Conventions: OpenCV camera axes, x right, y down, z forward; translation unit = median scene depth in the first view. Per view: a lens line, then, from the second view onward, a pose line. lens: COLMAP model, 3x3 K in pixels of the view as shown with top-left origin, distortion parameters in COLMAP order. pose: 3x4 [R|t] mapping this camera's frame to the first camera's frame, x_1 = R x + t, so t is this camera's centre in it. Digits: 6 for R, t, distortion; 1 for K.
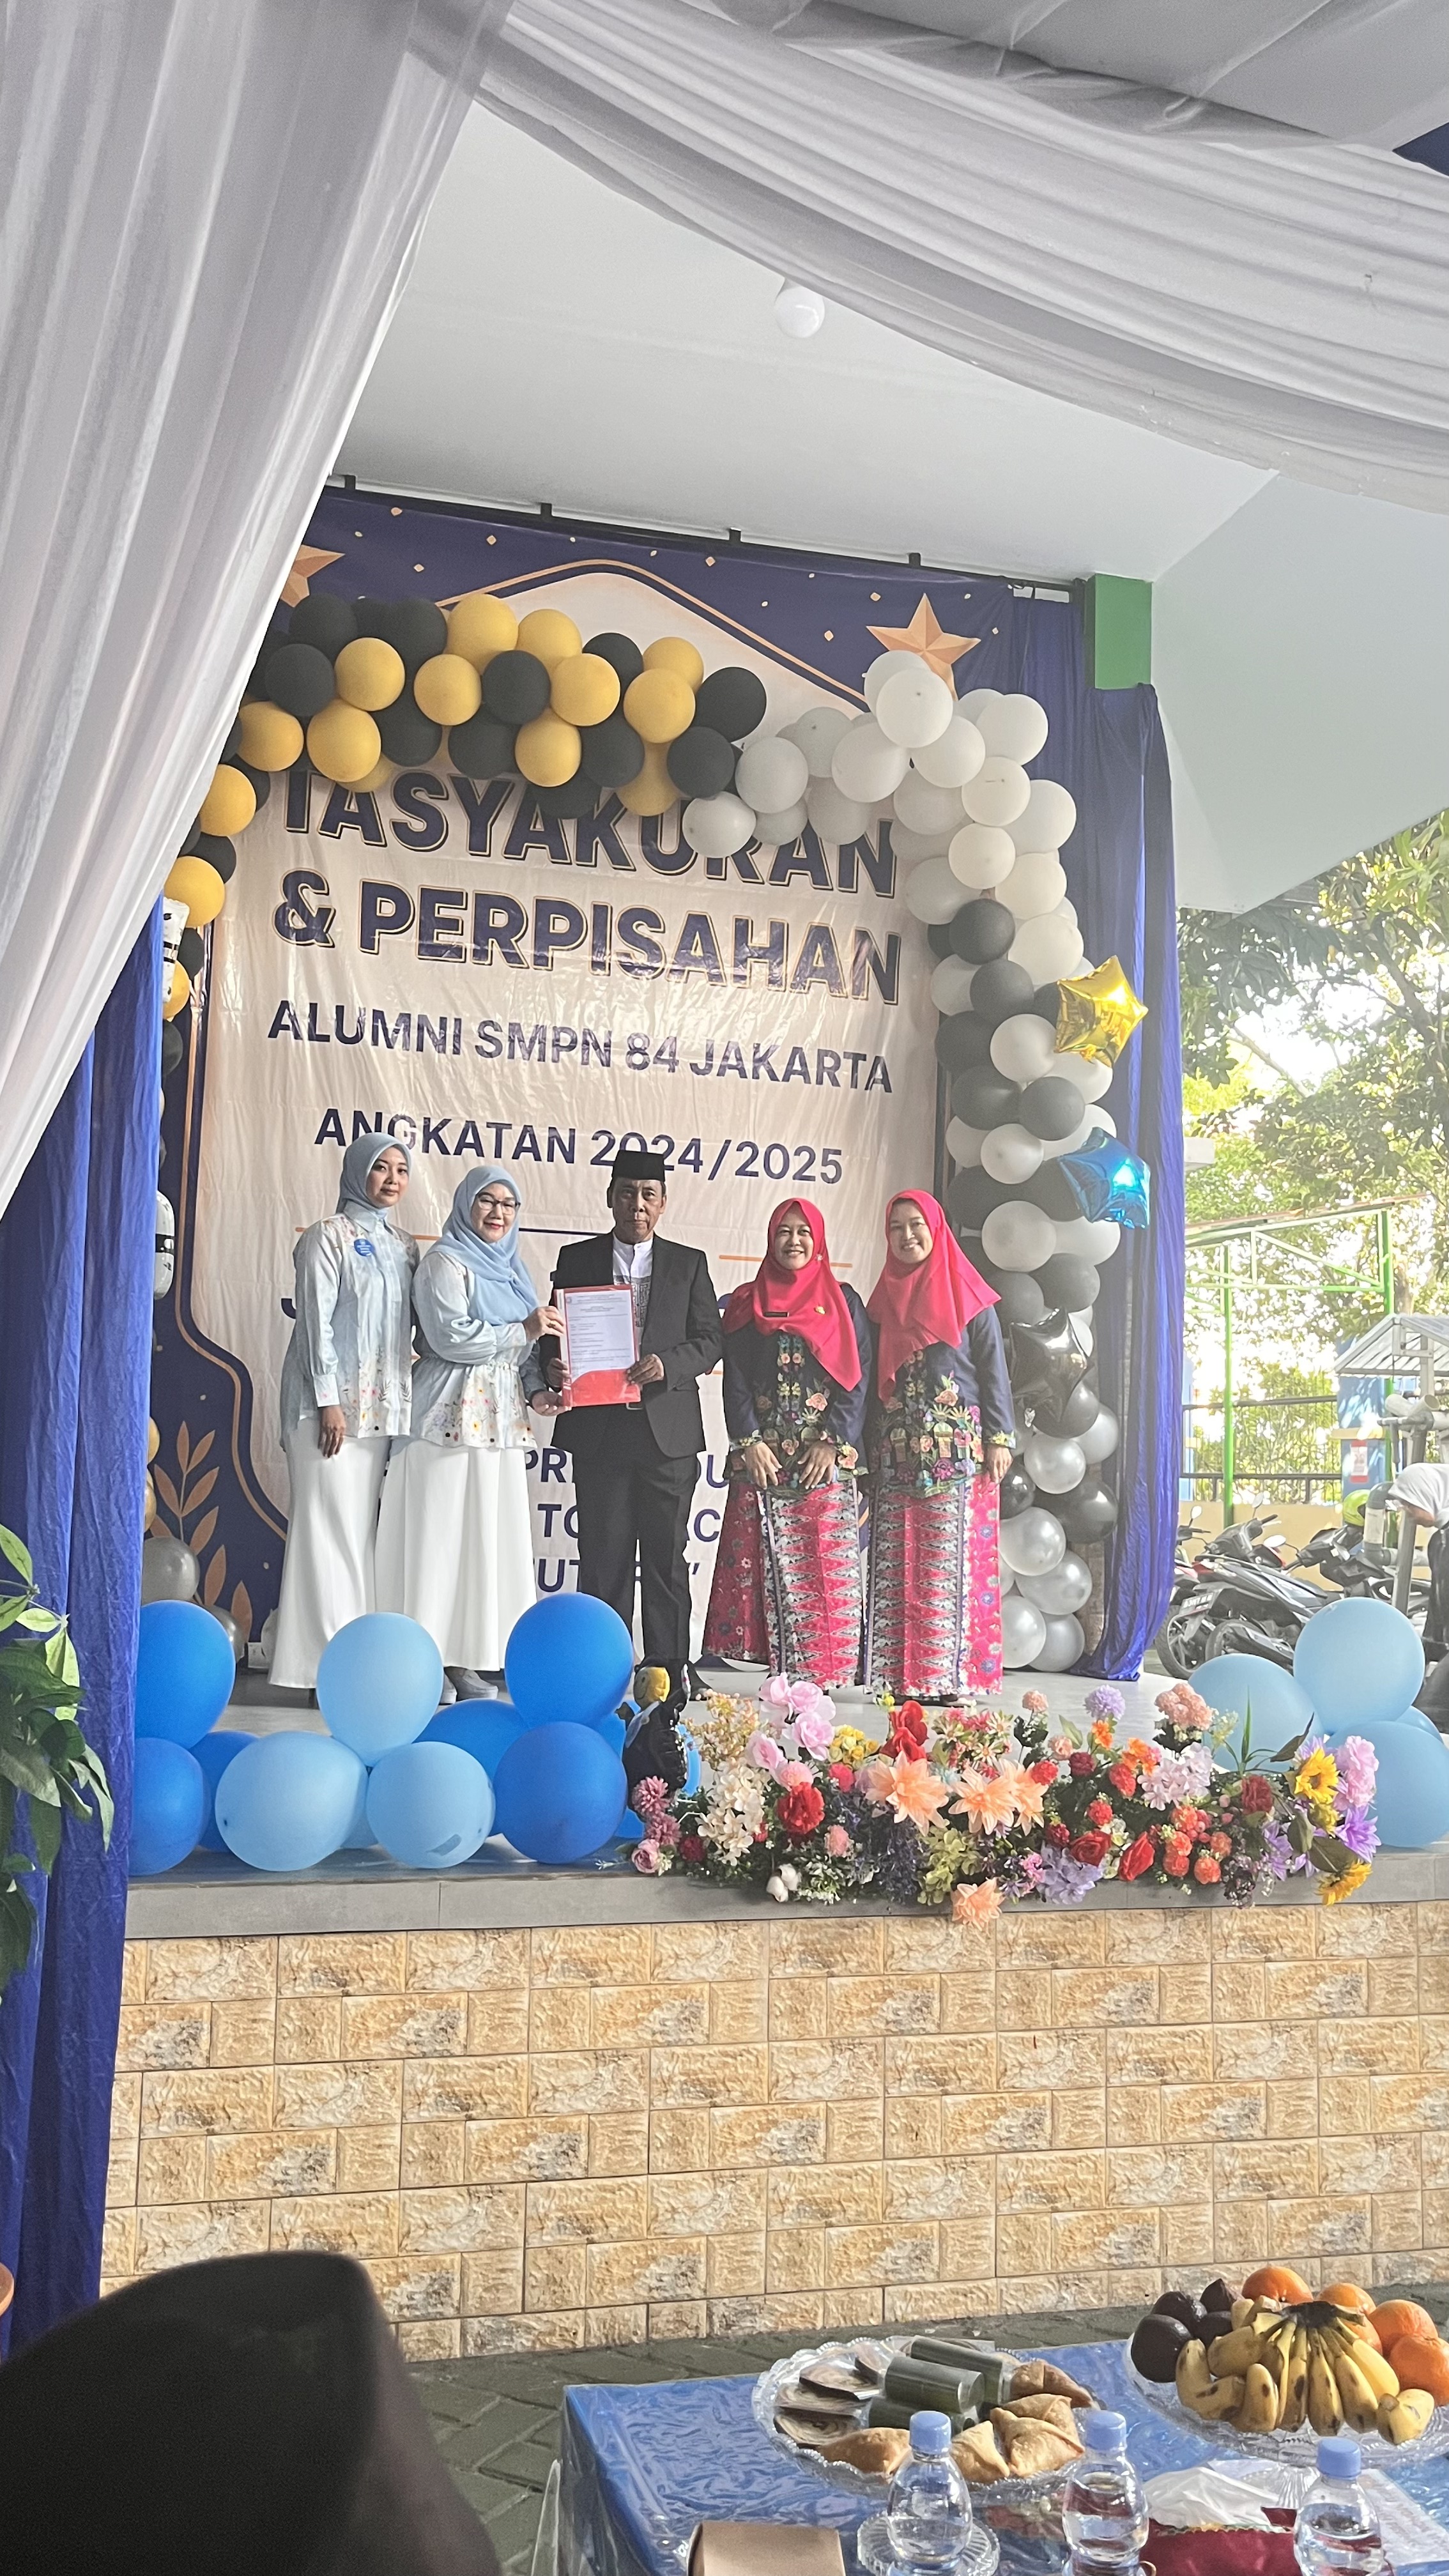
lens RADIAL K [[2138.1, 0, 732.0], [0, 2138.1, 1291.5], [0, 0, 1]] dist [0.013370, 0.009090]
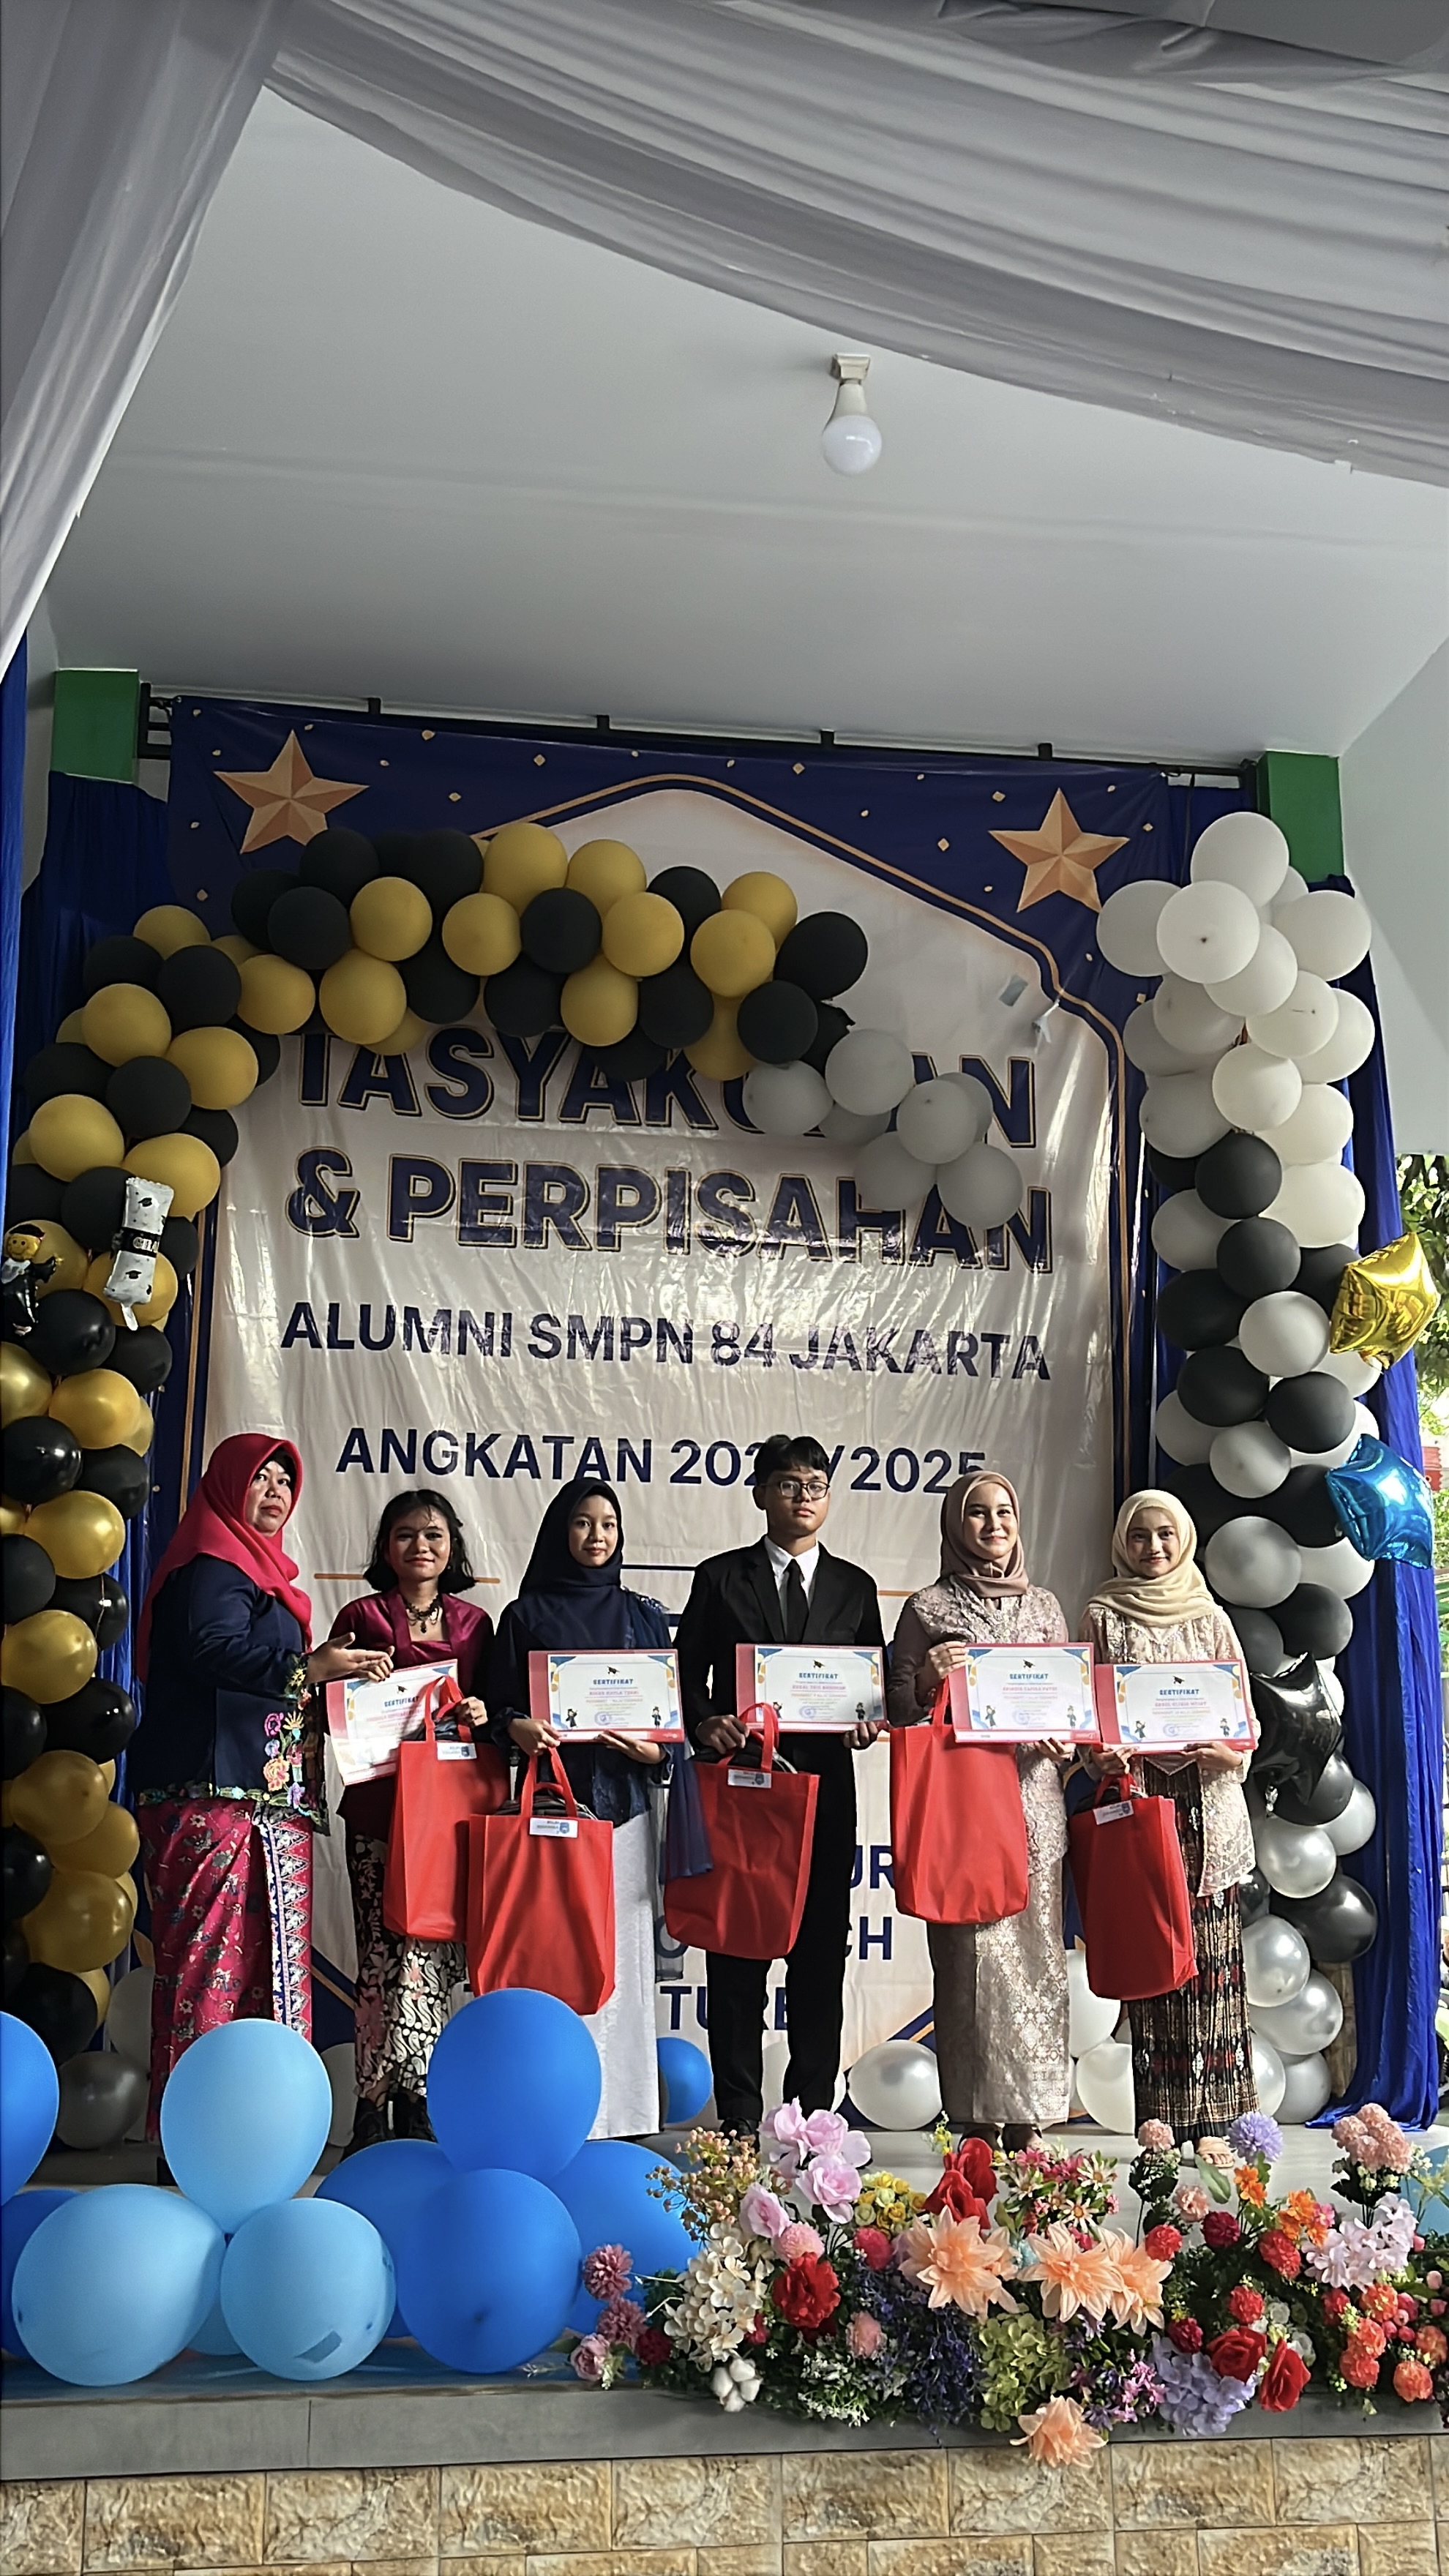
lens RADIAL K [[2499.2, 0, 711.1], [0, 2499.2, 1328.8], [0, 0, 1]] dist [0.026019, 0.006817]
pose [[0.993942, -0.048298, -0.098722, 0.091042], [0.033557, 0.988735, -0.145866, 0.043750], [0.104655, 0.141669, 0.984366, 0.120057]]
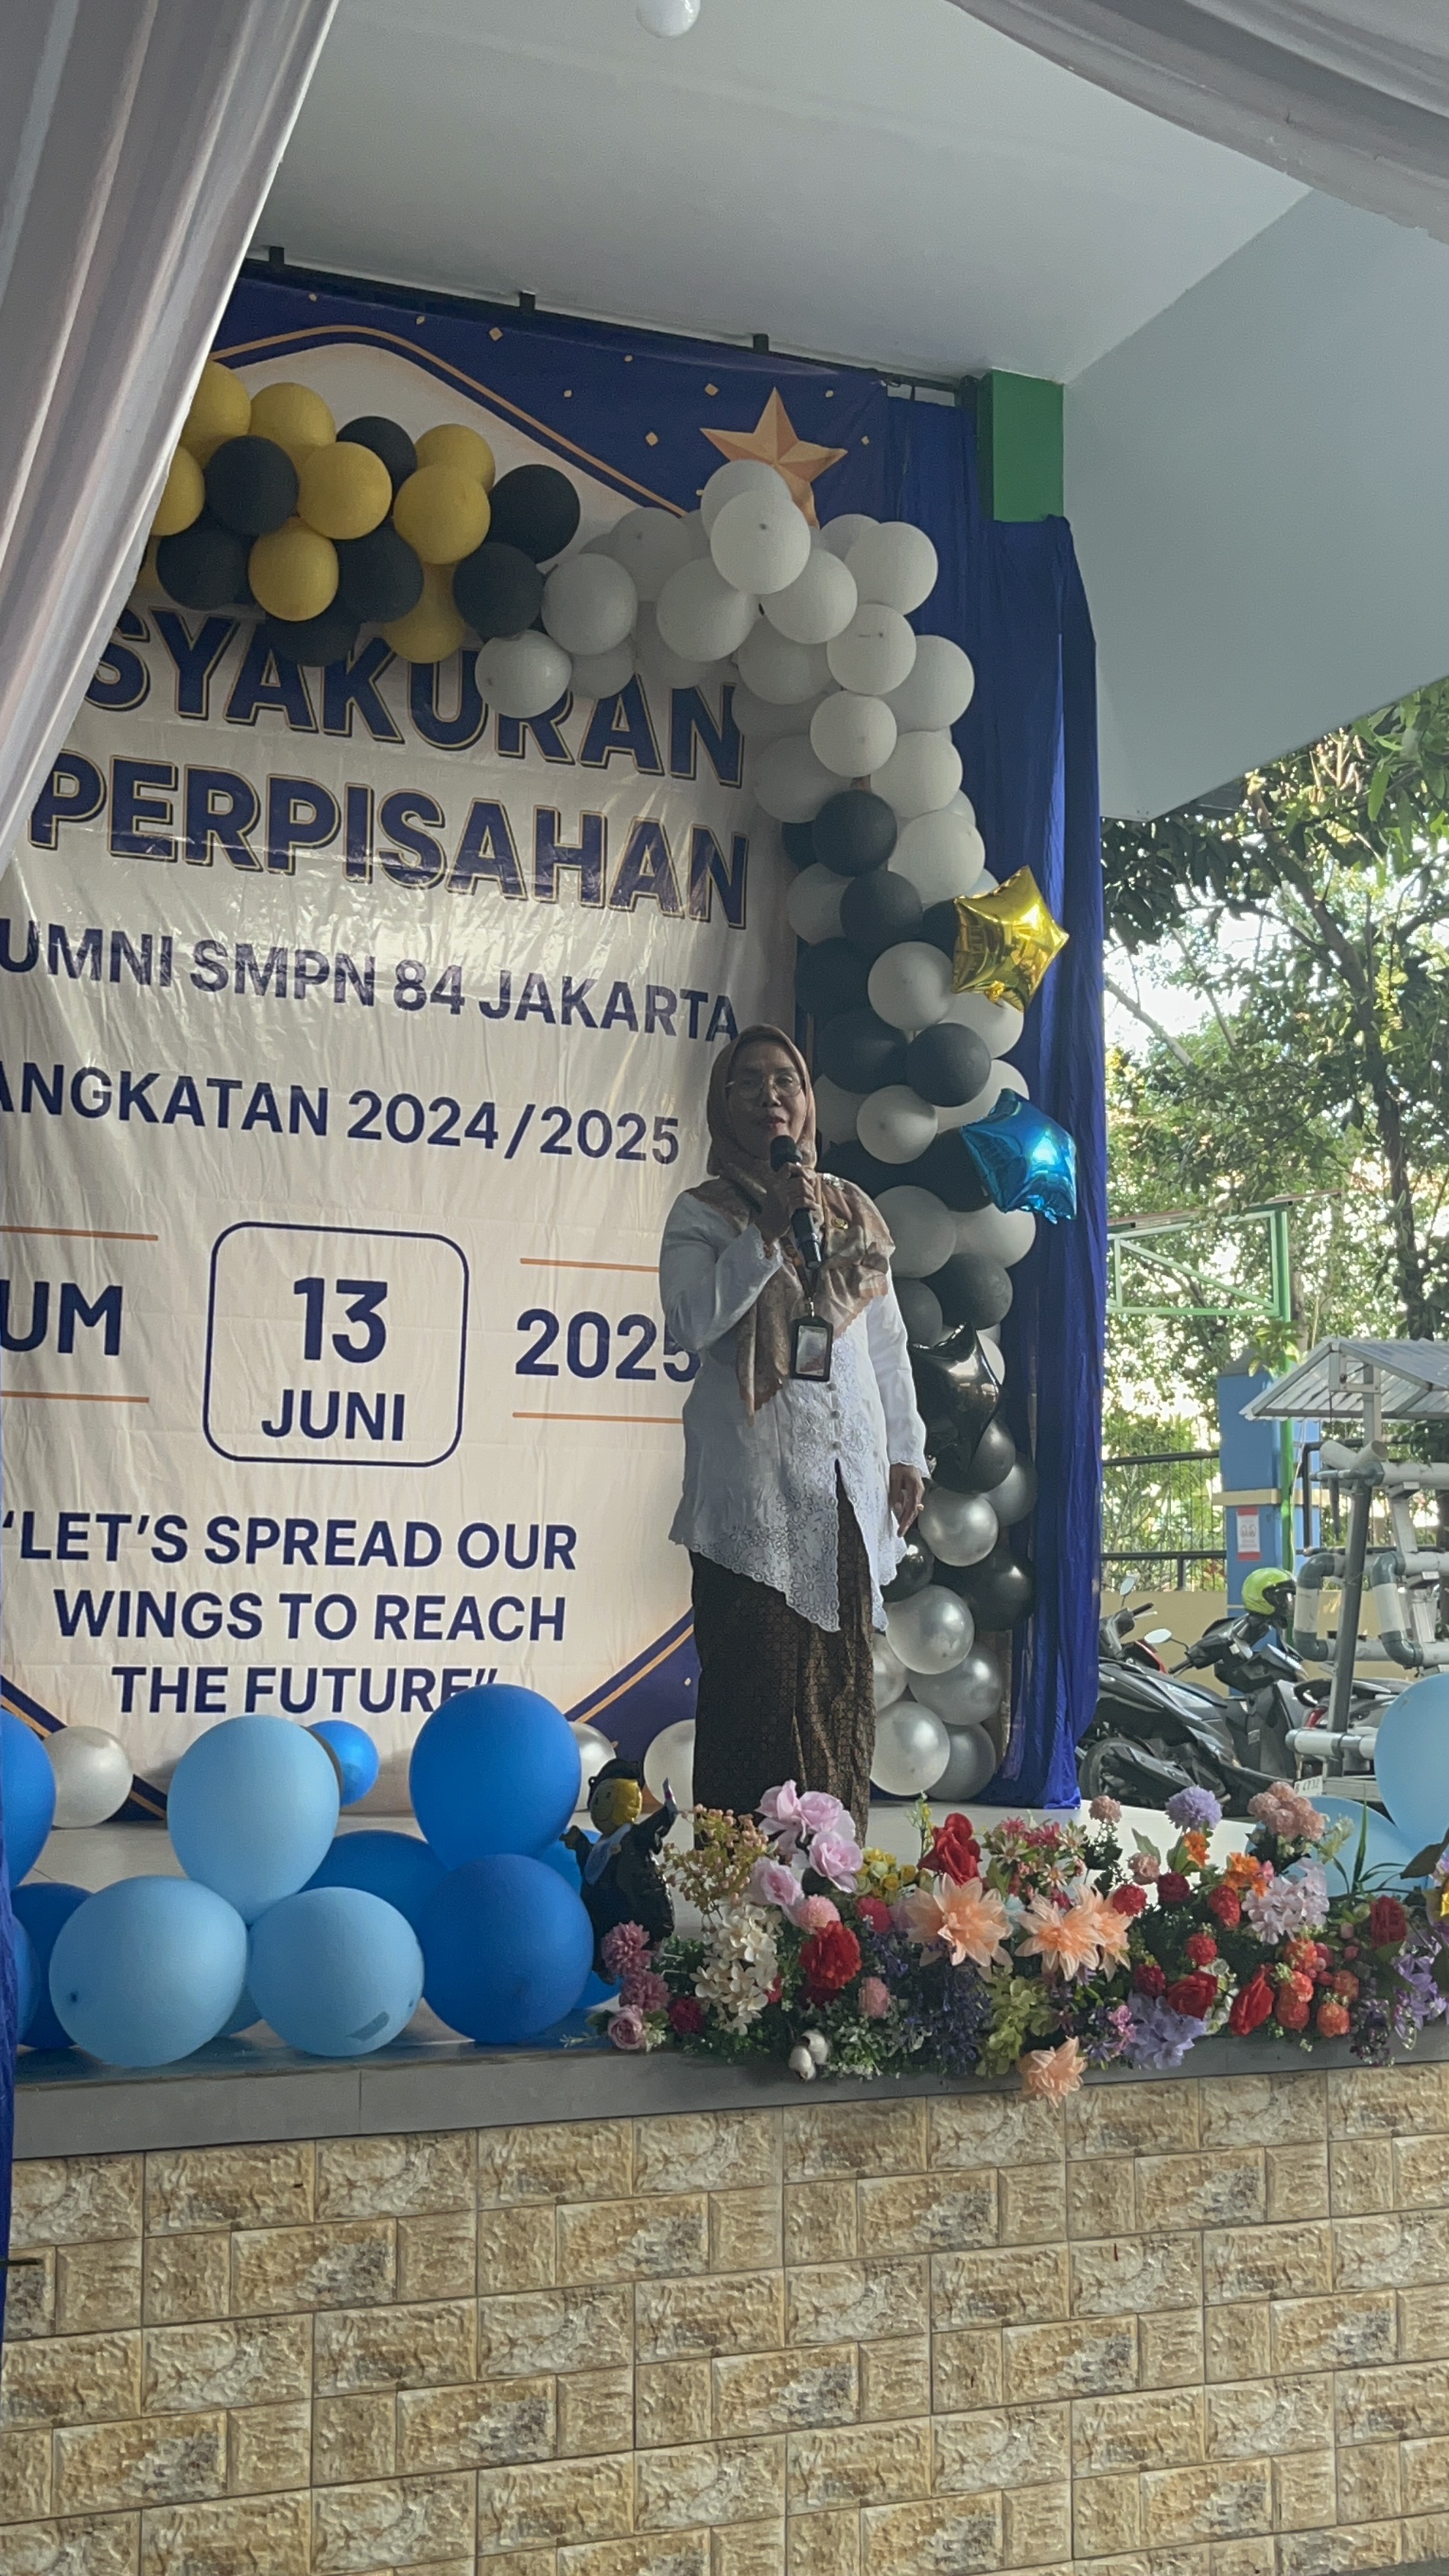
lens RADIAL K [[2845.4, 0, 738.3], [0, 2845.4, 1319.1], [0, 0, 1]] dist [0.027003, -0.034808]
pose [[0.991491, -0.006553, 0.130009, -0.122758], [0.007019, 0.999970, -0.003126, 0.016801], [-0.129984, 0.004012, 0.991508, -0.001066]]
